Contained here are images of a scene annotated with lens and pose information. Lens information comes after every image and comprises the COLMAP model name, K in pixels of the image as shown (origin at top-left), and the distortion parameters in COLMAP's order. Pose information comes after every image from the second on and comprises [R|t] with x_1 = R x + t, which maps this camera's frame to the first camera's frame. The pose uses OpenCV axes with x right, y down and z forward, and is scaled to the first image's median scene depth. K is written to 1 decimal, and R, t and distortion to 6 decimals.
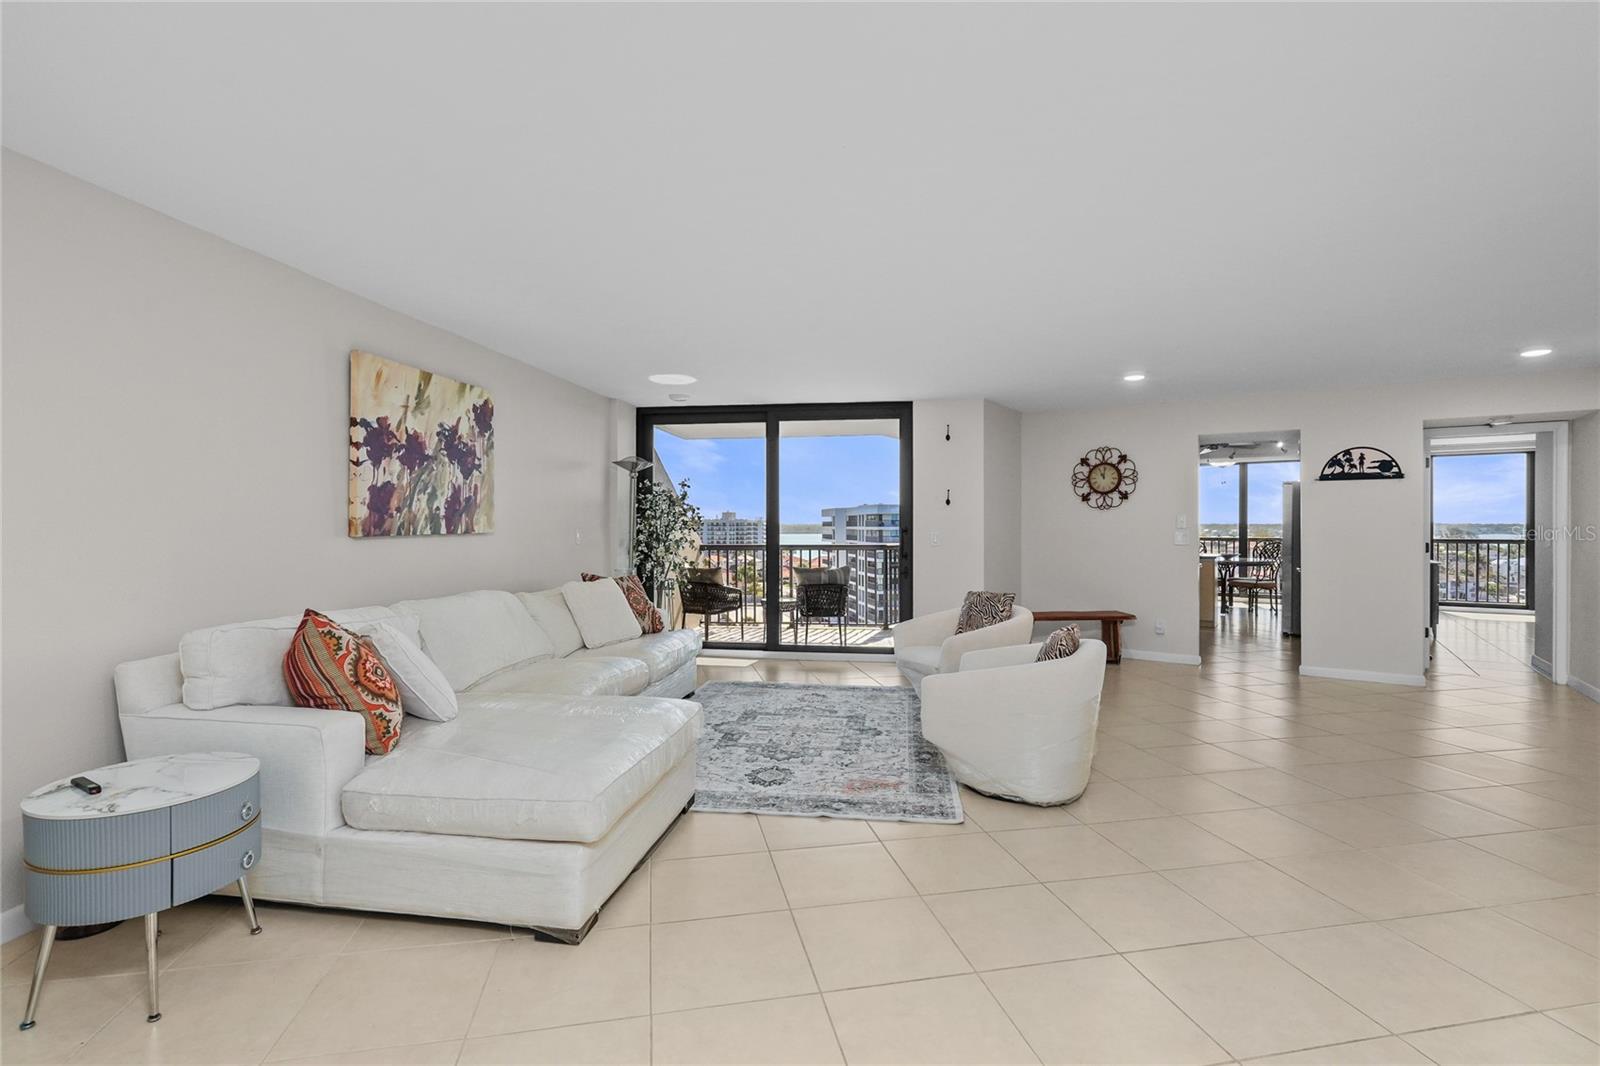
lens RADIAL K [[758.5, 0, 800.0], [0, 758.5, 533.0], [0, 0, 1]] dist [0.001765, 0.001706]
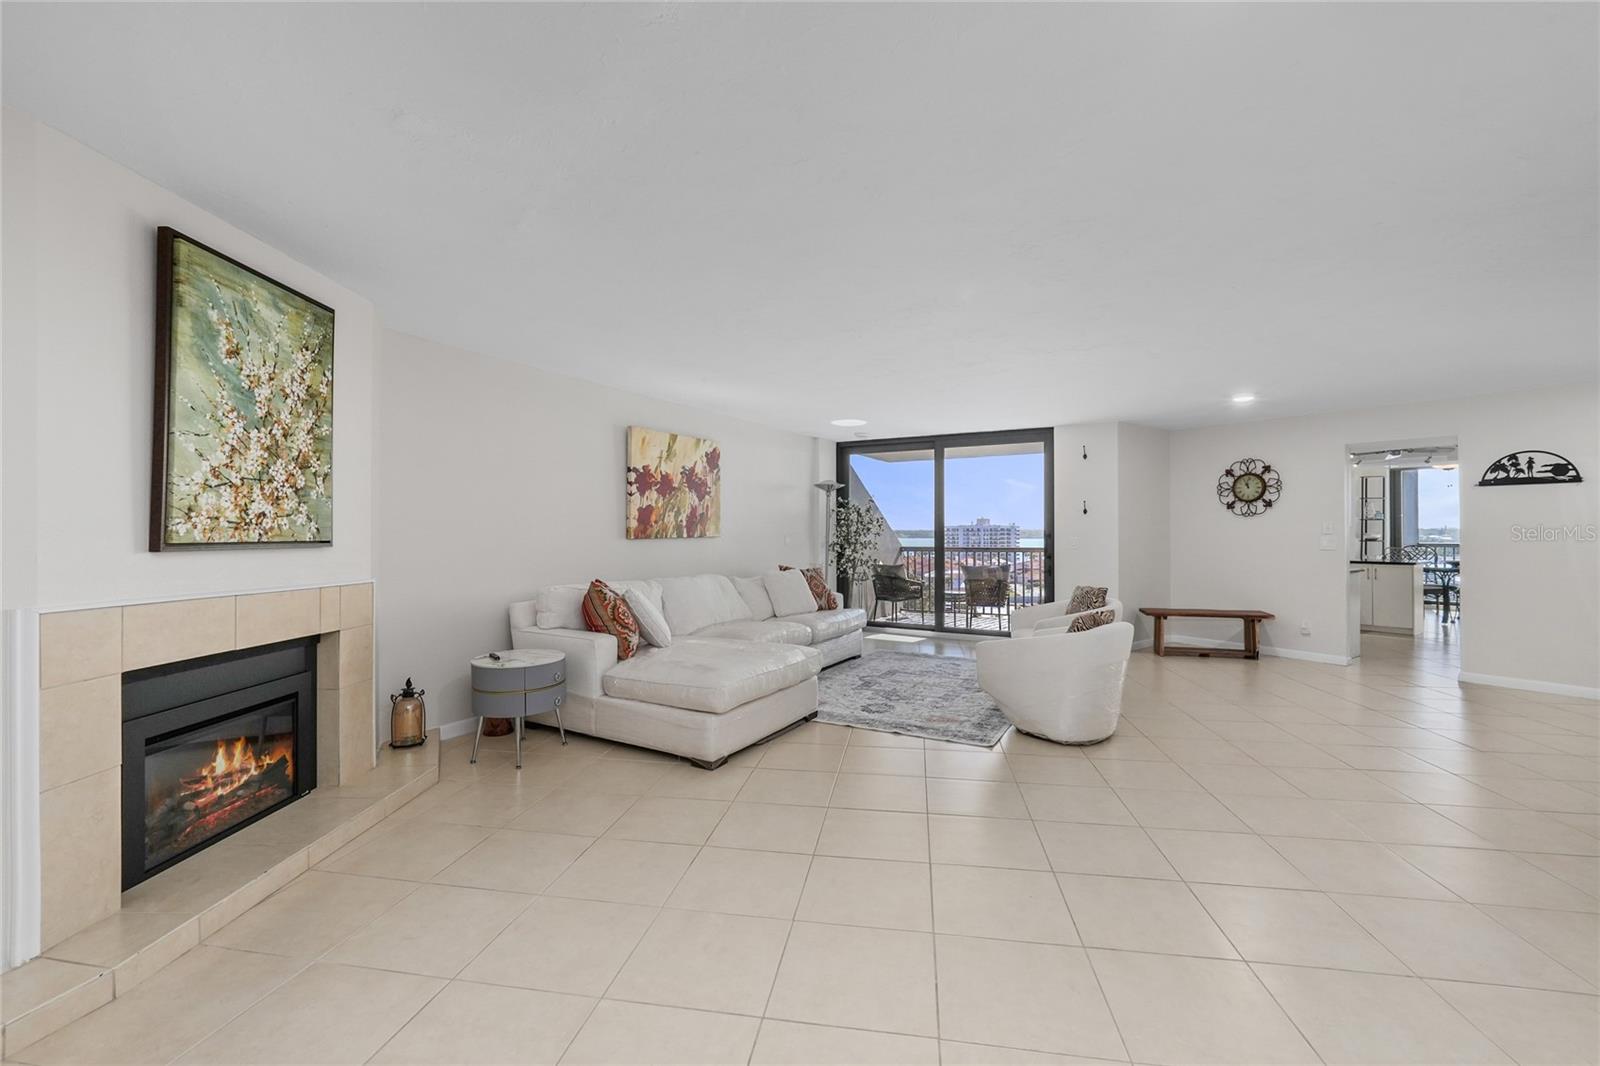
lens RADIAL K [[681.7, 0, 800.0], [0, 681.7, 533.0], [0, 0, 1]] dist [-0.000288, 0.000249]
pose [[0.934325, 0.000187, -0.356421, 0.176742], [-0.002641, 0.999976, -0.006398, 0.000467], [0.356412, 0.006919, 0.934303, -0.155994]]
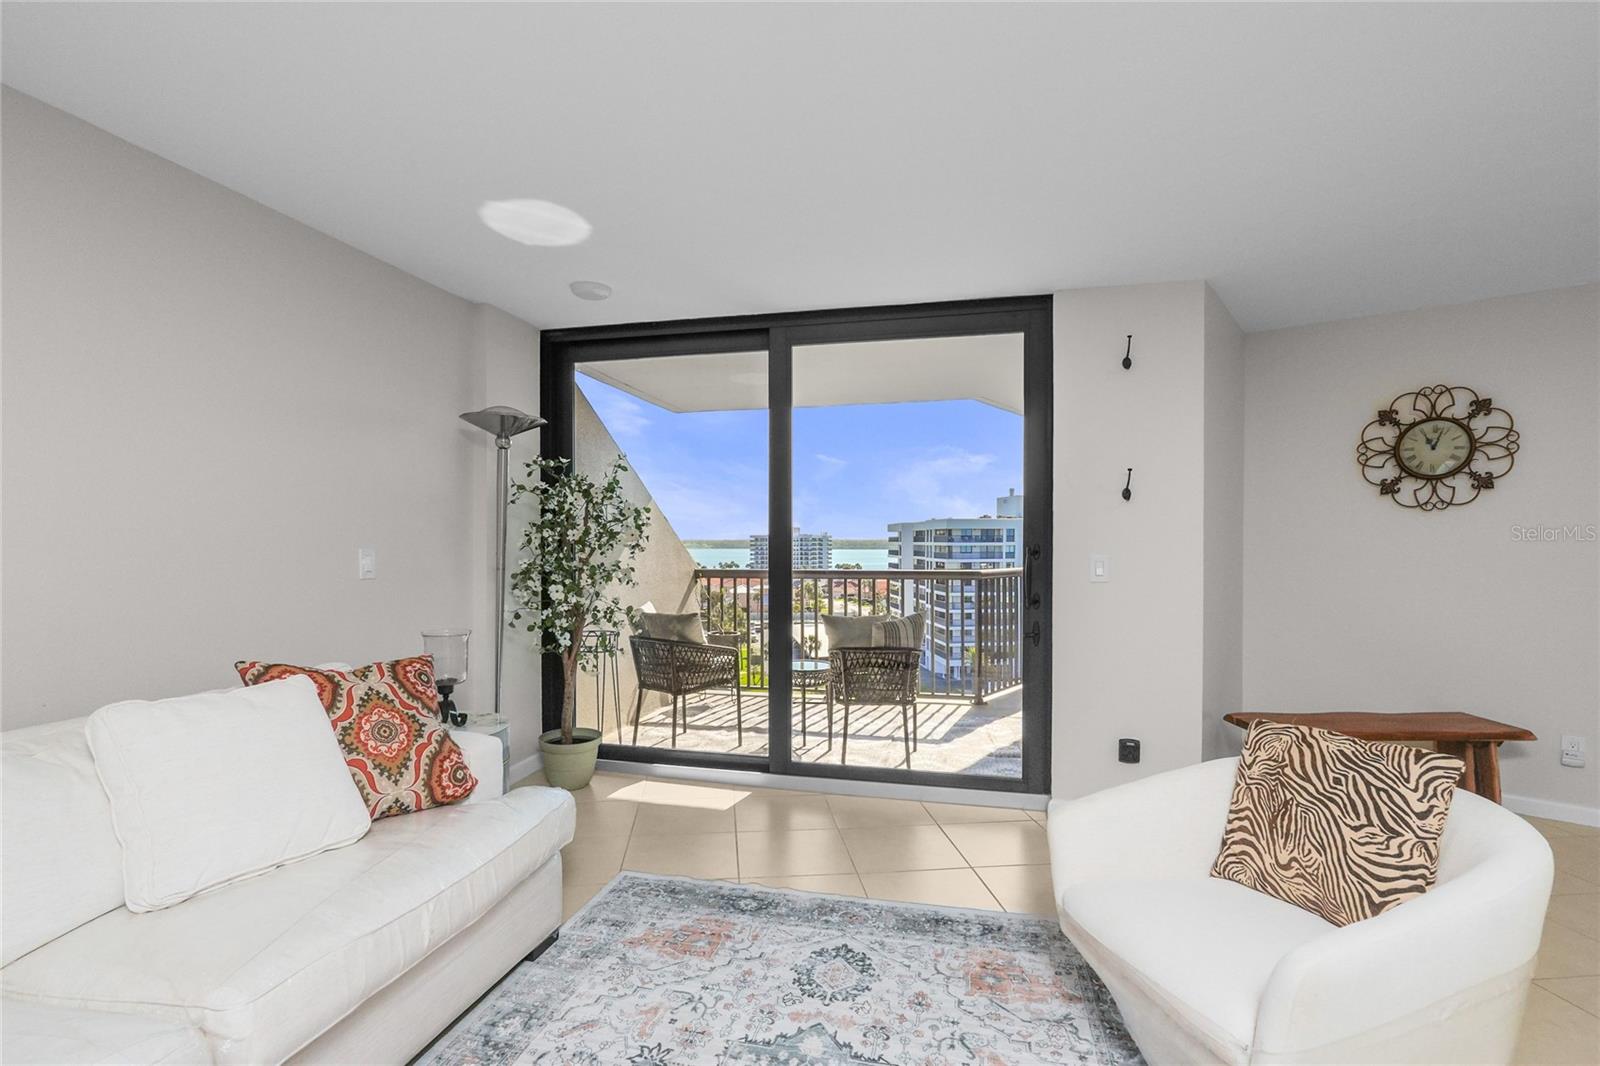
lens RADIAL K [[750.1, 0, 804.9], [0, 750.1, 547.6], [0, 0, 1]] dist [-0.000299, 0.000119]
pose [[0.996623, 0.002395, -0.082077, 0.029832], [-0.002469, 0.999997, -0.000797, -0.005332], [0.082075, 0.000997, 0.996626, 0.551688]]
